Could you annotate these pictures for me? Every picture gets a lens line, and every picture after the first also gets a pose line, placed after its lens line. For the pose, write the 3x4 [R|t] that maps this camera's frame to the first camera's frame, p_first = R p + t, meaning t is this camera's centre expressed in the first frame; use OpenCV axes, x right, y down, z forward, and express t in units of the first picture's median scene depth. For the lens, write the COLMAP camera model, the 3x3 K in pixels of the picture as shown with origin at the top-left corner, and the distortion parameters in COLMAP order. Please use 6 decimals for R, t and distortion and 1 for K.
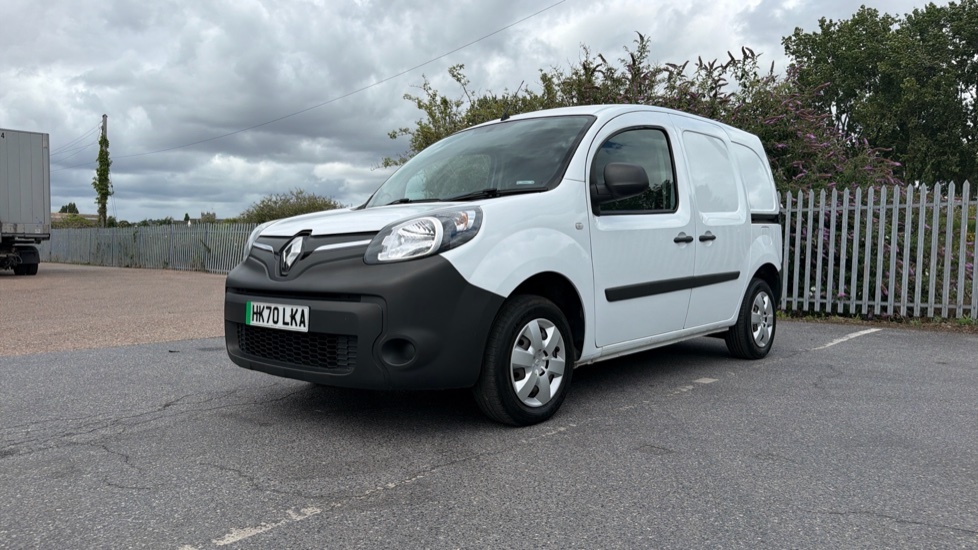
lens RADIAL K [[704.6, 0, 489.0], [0, 704.6, 275.0], [0, 0, 1]] dist [0.044478, -0.075035]
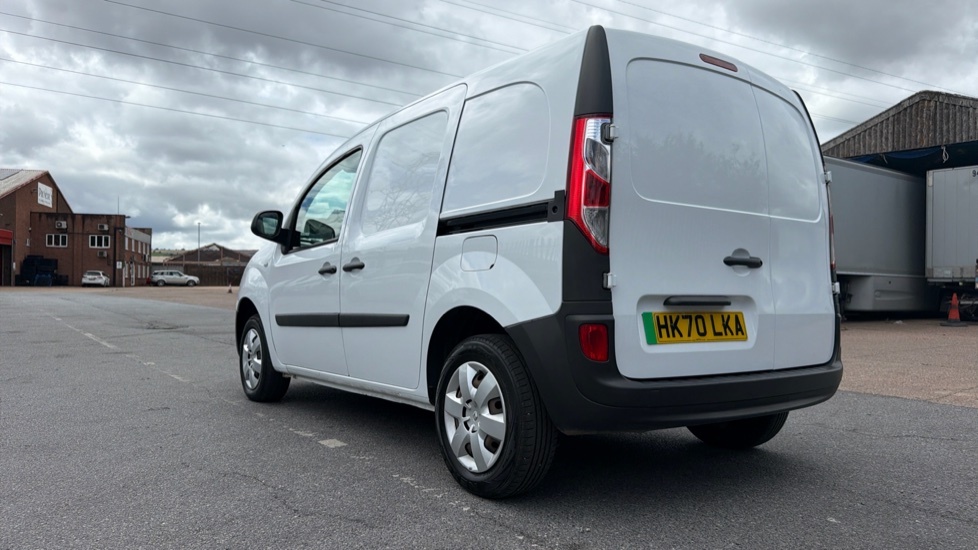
lens RADIAL K [[704.6, 0, 489.0], [0, 704.6, 275.0], [0, 0, 1]] dist [0.044478, -0.075035]
pose [[-0.218784, -0.019829, -0.975572, 1.132146], [-0.040452, 0.999118, -0.011236, -0.043725], [0.974934, 0.037005, -0.219393, 1.425352]]
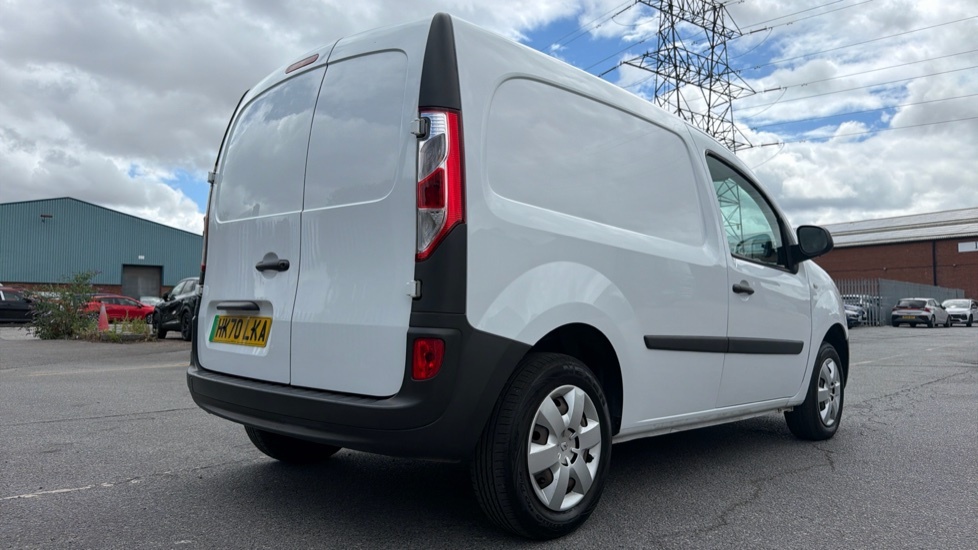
lens RADIAL K [[704.6, 0, 489.0], [0, 704.6, 275.0], [0, 0, 1]] dist [0.044478, -0.075035]
pose [[-0.999428, -0.011052, 0.031974, 0.230278], [-0.011690, 0.999735, -0.019816, -0.054285], [-0.031746, -0.020178, -0.999292, 2.133660]]
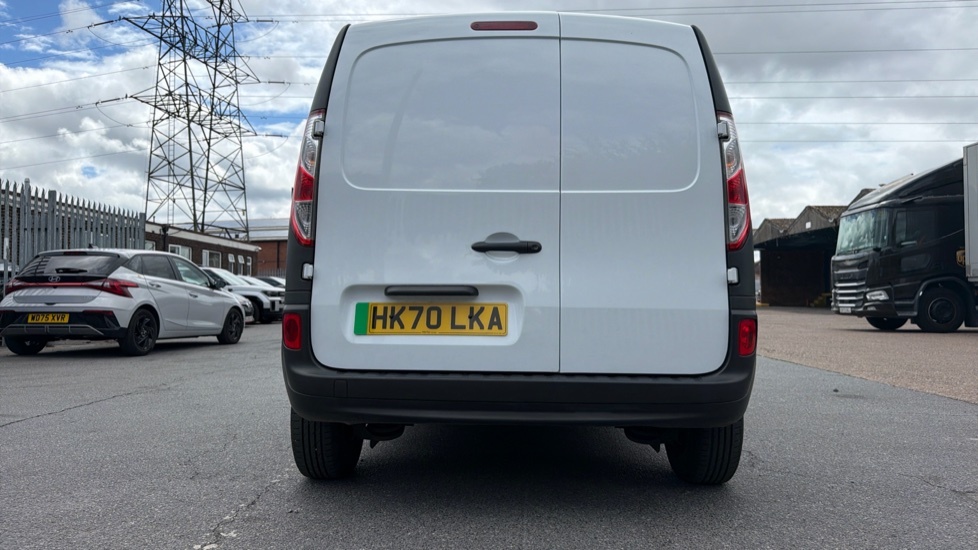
lens RADIAL K [[689.2, 0, 501.0], [0, 689.2, 288.9], [0, 0, 1]] dist [0.047543, -0.075253]
pose [[-0.756626, -0.010674, -0.653761, 0.814072], [-0.021508, 0.999732, 0.008569, -0.043282], [0.653494, 0.020544, -0.756653, 1.932835]]
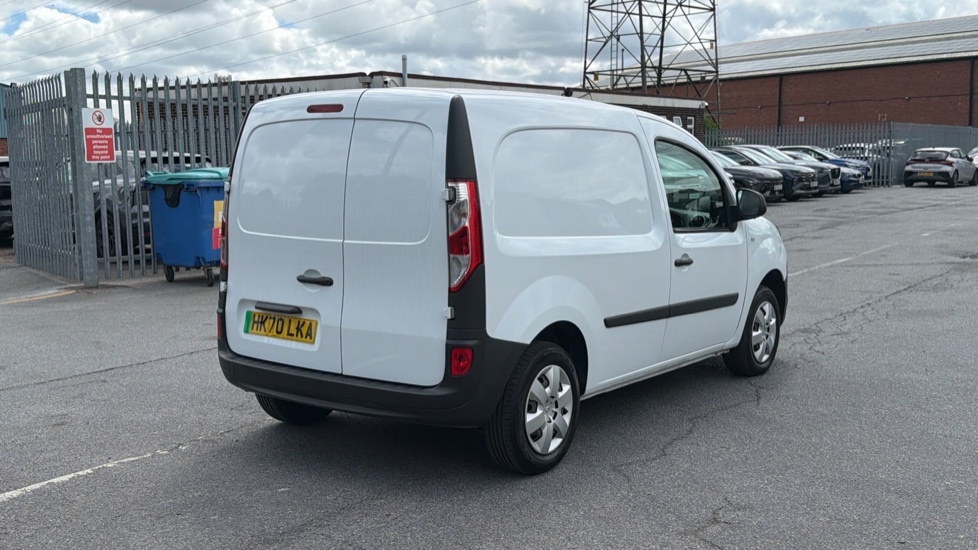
lens RADIAL K [[1050.1, 0, 489.0], [0, 1050.1, 275.0], [0, 0, 1]] dist [0.092875, -0.011219]
pose [[-0.995020, 0.016725, -0.098260, 0.365627], [0.002446, 0.989622, 0.143672, -0.247165], [0.099643, 0.142716, -0.984735, 2.689456]]
